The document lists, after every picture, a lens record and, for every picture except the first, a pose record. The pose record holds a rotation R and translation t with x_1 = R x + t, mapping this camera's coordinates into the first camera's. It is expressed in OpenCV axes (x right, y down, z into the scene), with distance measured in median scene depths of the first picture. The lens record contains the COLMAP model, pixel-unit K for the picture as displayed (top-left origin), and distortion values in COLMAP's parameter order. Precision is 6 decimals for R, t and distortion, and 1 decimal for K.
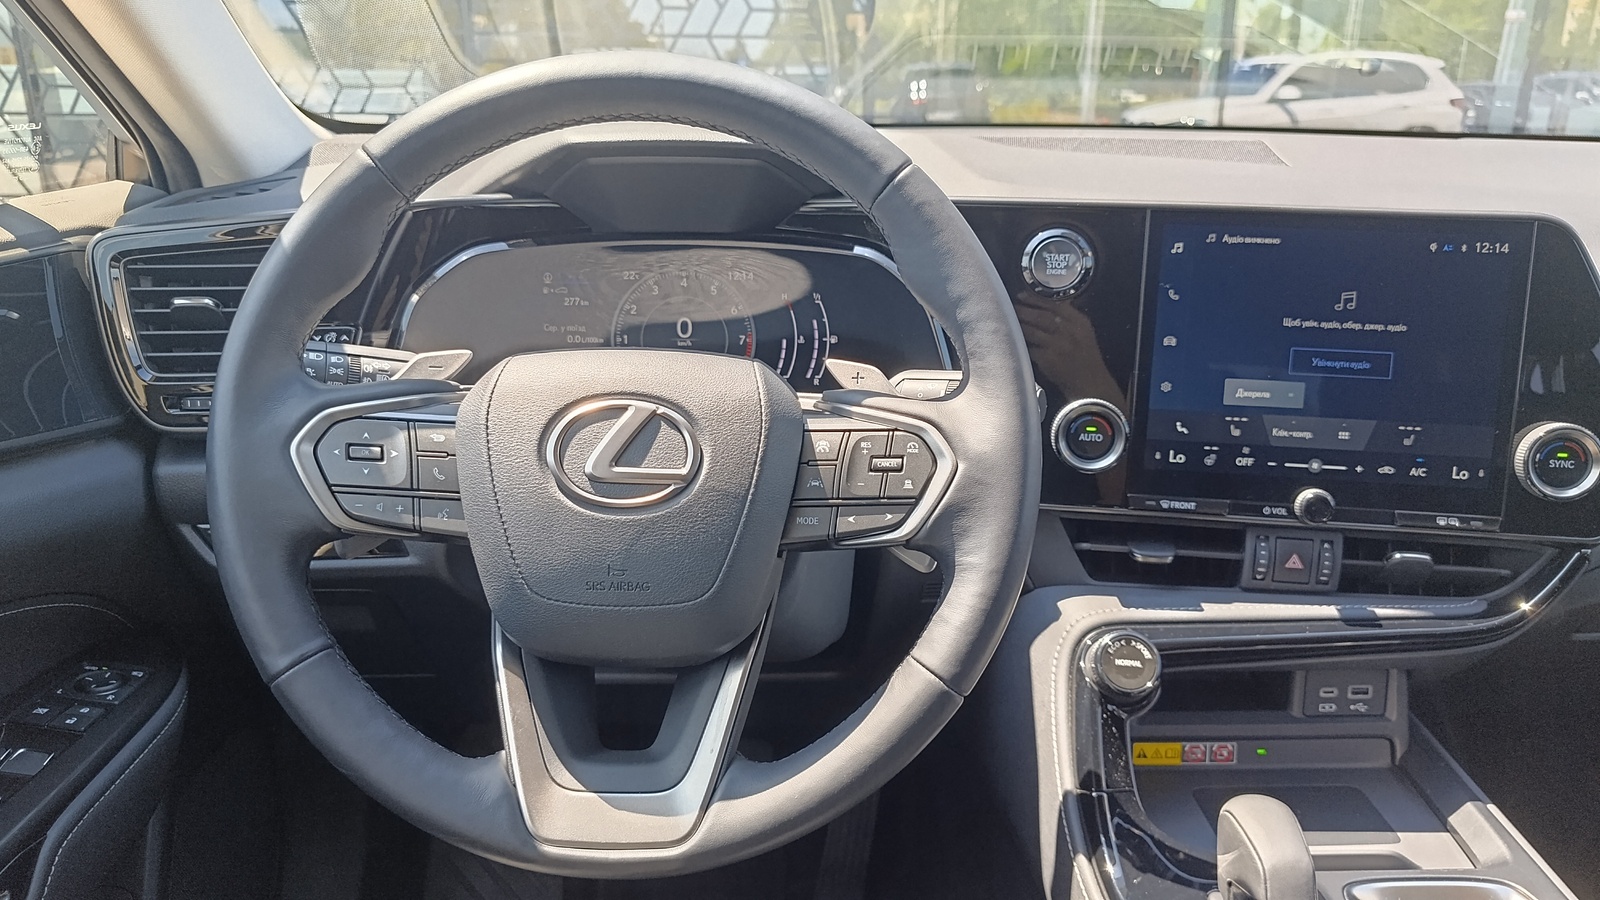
lens RADIAL K [[1083.1, 0, 793.8], [0, 1083.1, 449.0], [0, 0, 1]] dist [0.025974, -0.028171]
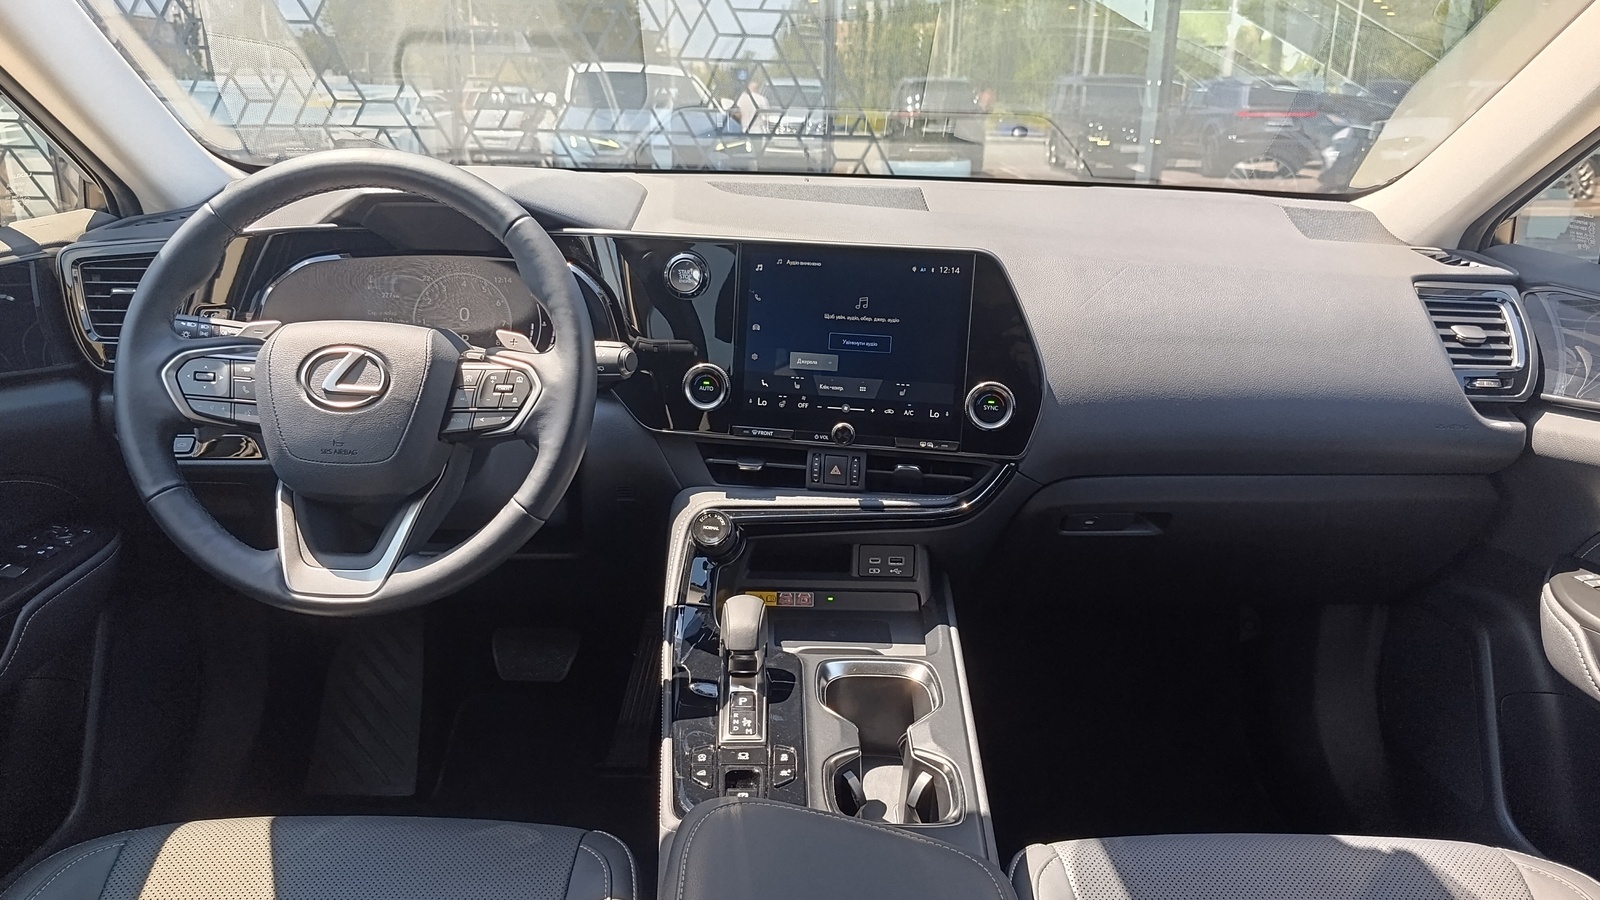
lens RADIAL K [[1083.1, 0, 809.5], [0, 1083.1, 451.8], [0, 0, 1]] dist [0.025974, -0.028171]
pose [[0.999872, 0.015973, -0.000630, 0.455849], [-0.015975, 0.999865, -0.003964, 0.090296], [0.000566, 0.003973, 0.999992, -0.589233]]
